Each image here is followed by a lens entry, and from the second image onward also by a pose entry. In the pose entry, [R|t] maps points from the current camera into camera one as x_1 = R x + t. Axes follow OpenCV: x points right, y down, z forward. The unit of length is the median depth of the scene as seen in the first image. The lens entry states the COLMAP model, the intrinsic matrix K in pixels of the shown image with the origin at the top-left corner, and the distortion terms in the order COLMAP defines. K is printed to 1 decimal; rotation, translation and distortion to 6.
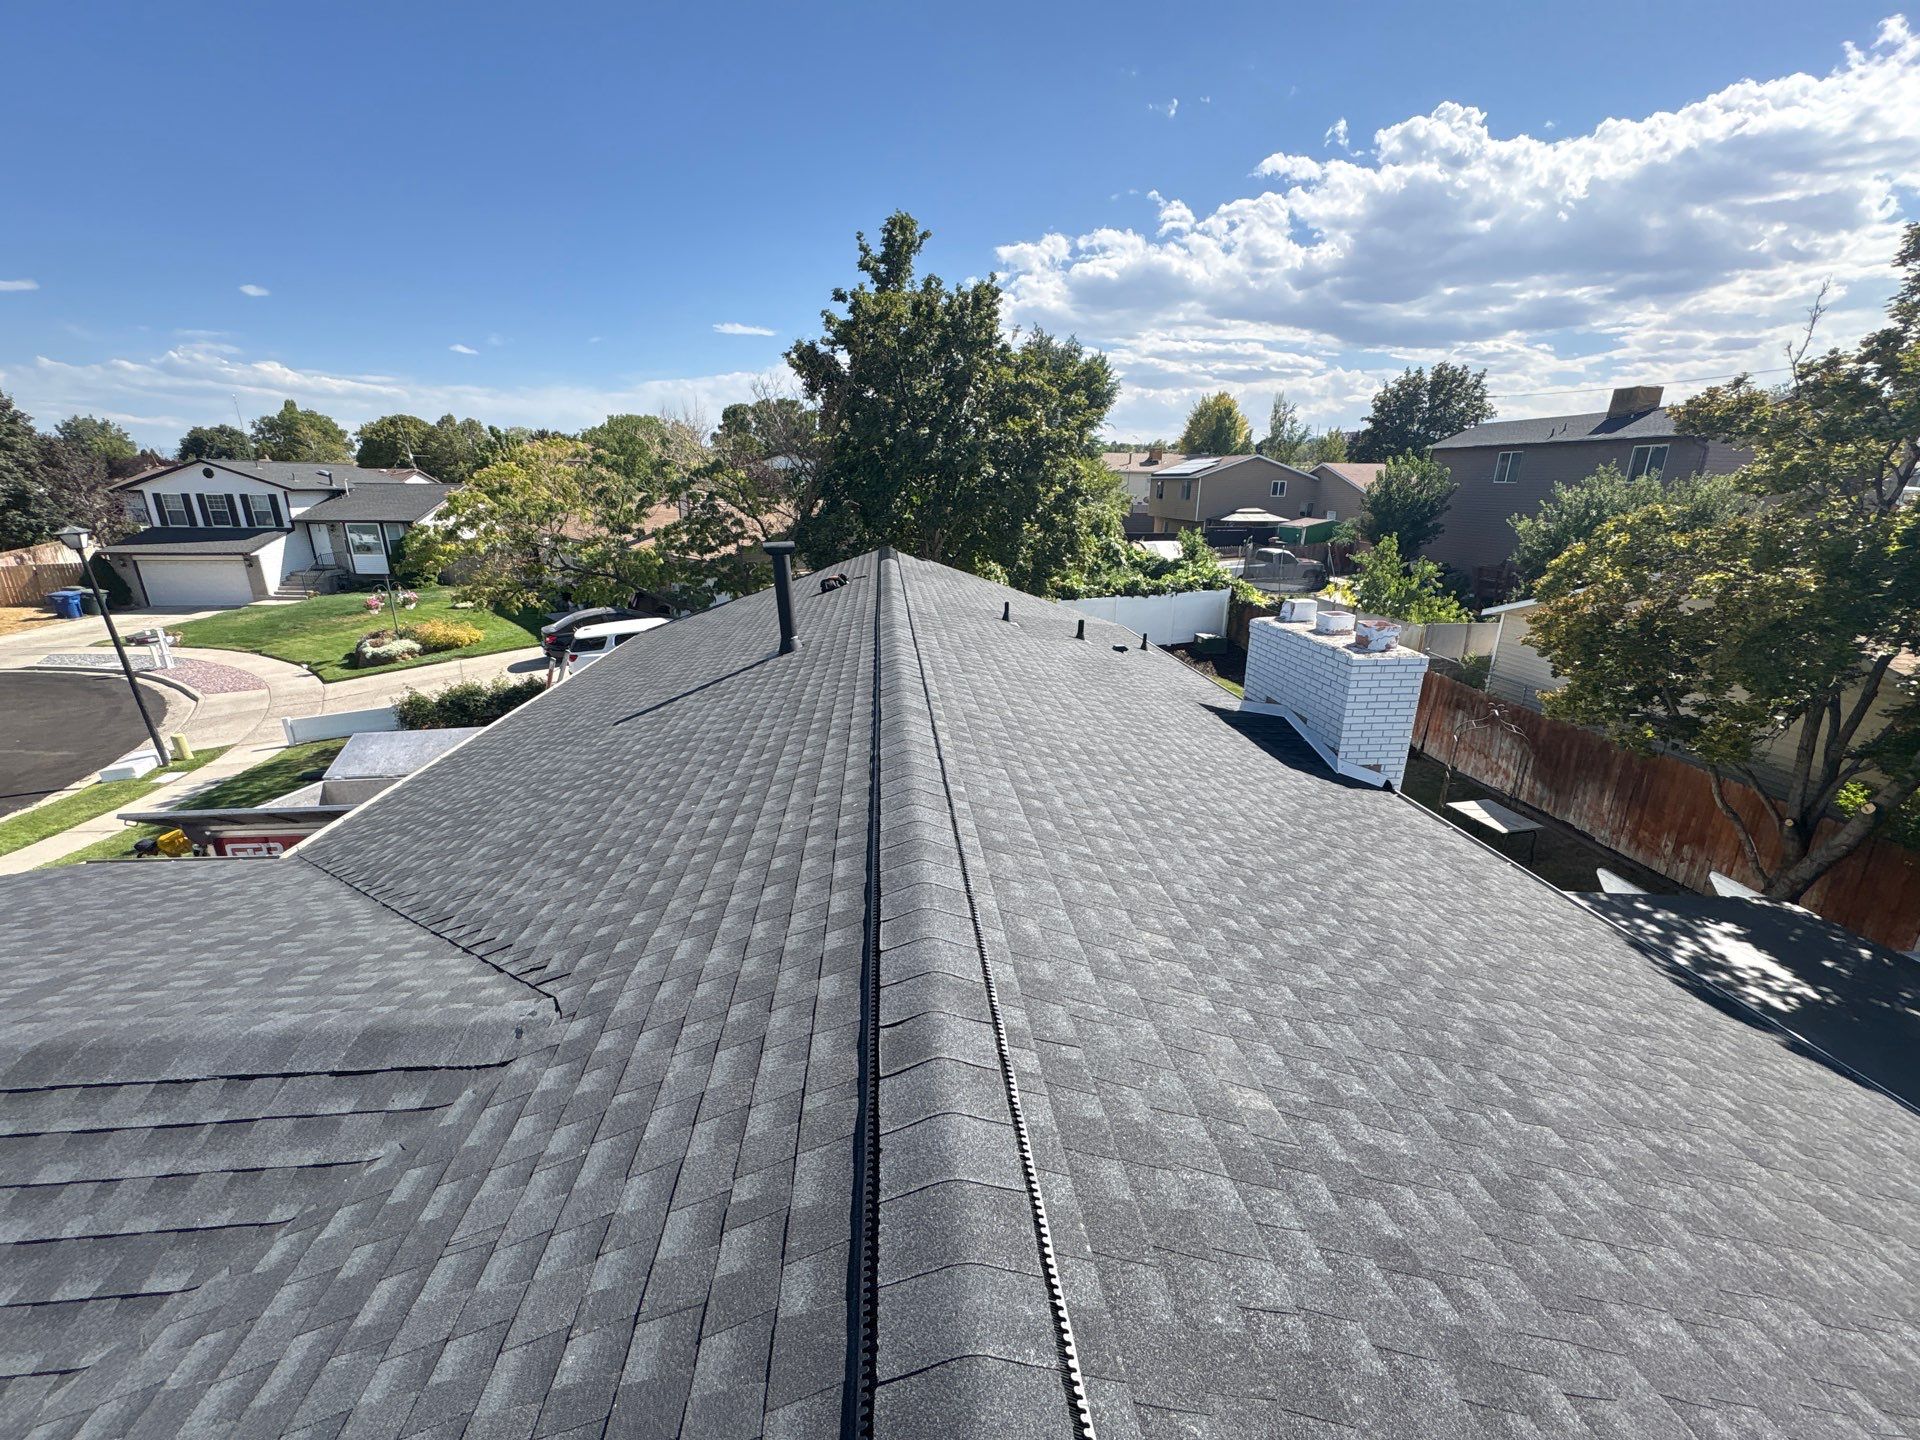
lens RADIAL K [[762.4, 0, 961.0], [0, 762.4, 720.2], [0, 0, 1]] dist [-0.000225, 0.000130]
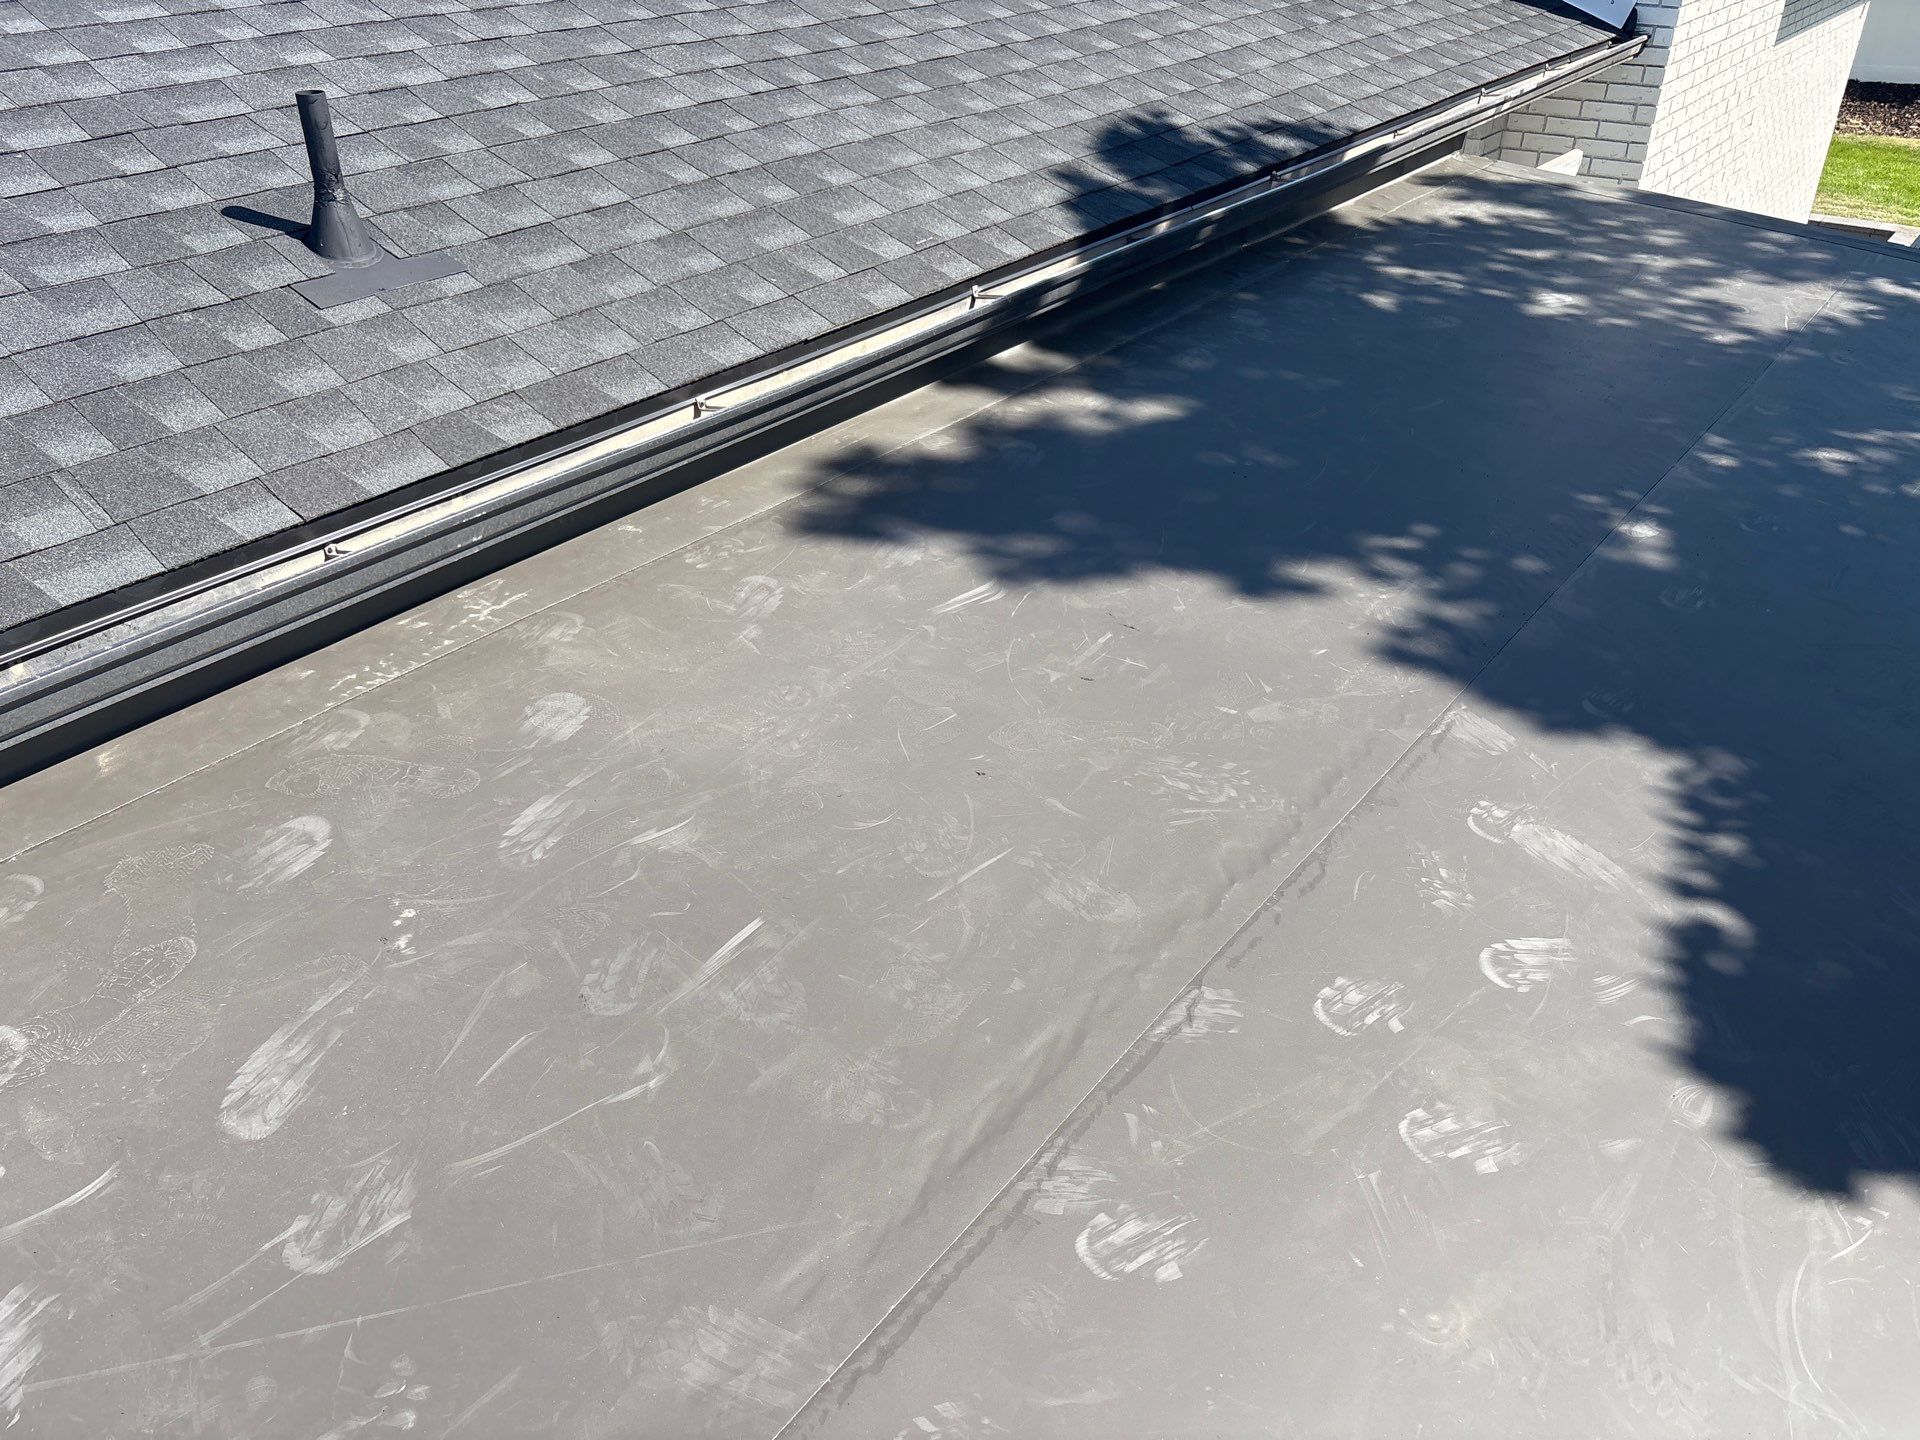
lens RADIAL K [[1481.5, 0, 970.7], [0, 1481.5, 699.5], [0, 0, 1]] dist [0.057935, -0.065601]
pose [[0.734693, 0.342342, -0.585686, 0.462827], [-0.194054, 0.933312, 0.302111, 0.129597], [0.650053, -0.108304, 0.752131, 0.065890]]
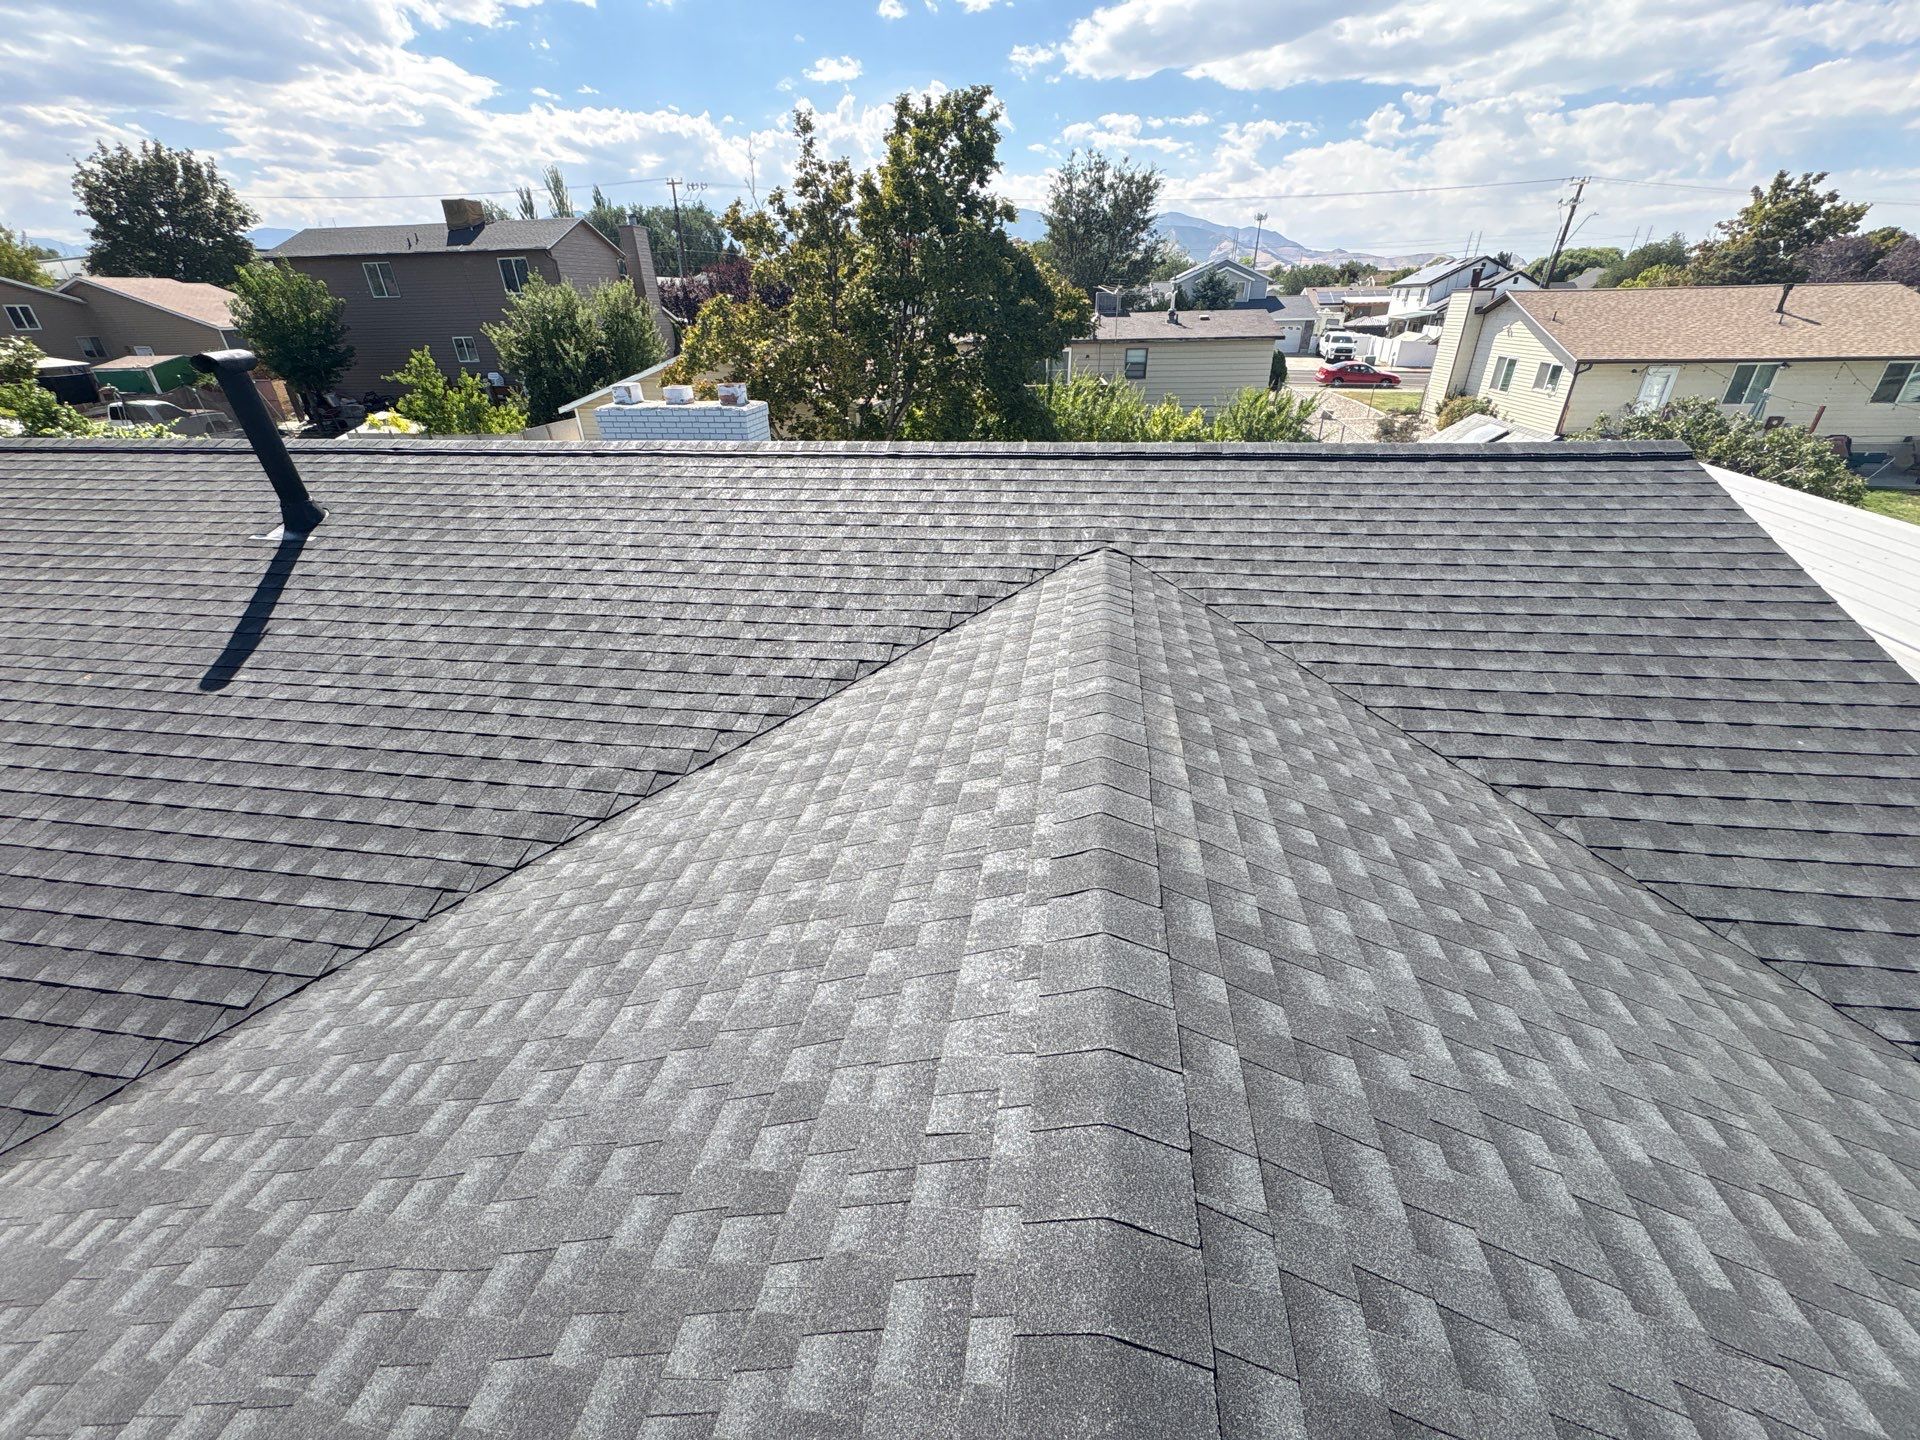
lens RADIAL K [[762.9, 0, 960.0], [0, 762.9, 720.0], [0, 0, 1]] dist [0.000299, 0.000018]
pose [[0.247797, -0.480356, 0.841341, -0.388574], [0.310781, 0.861944, 0.400585, -0.014679], [-0.917612, 0.162209, 0.362872, 0.119183]]
